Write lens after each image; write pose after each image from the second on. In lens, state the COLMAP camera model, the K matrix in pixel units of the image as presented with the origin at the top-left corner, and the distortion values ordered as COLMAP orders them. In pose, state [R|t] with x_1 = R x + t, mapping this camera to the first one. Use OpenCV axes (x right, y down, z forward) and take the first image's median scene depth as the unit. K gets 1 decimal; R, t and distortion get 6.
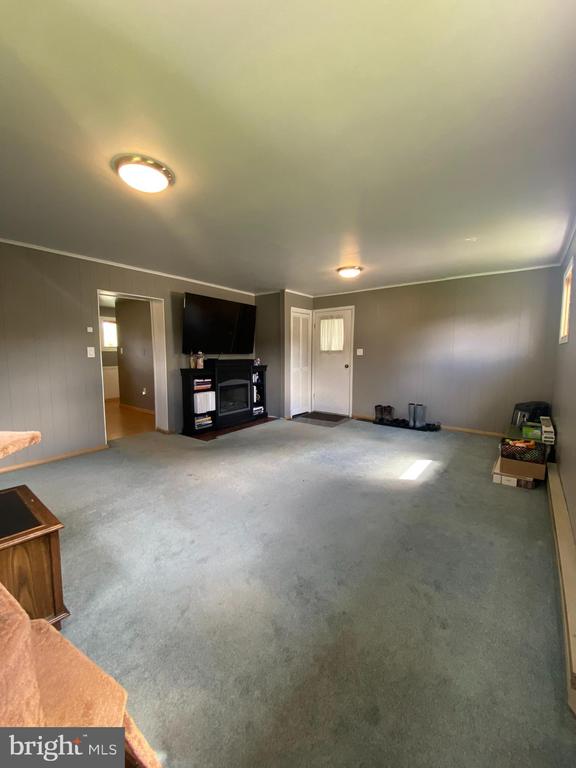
lens RADIAL K [[314.5, 0, 292.8], [0, 314.5, 383.2], [0, 0, 1]] dist [0.004324, -0.000104]
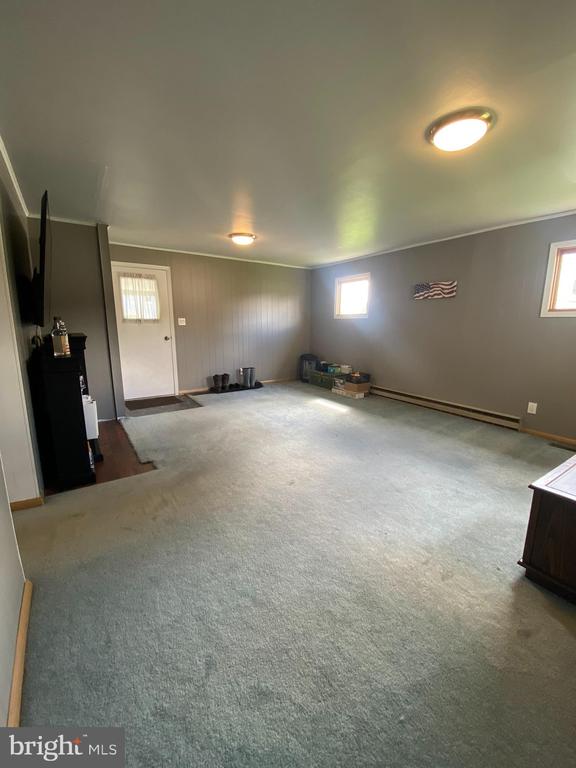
lens RADIAL K [[314.5, 0, 292.0], [0, 314.5, 385.2], [0, 0, 1]] dist [0.004324, -0.000104]
pose [[0.277210, -0.184047, 0.943017, -0.588078], [0.080449, 0.982482, 0.168100, -0.046018], [-0.957436, 0.029266, 0.287160, 0.438642]]
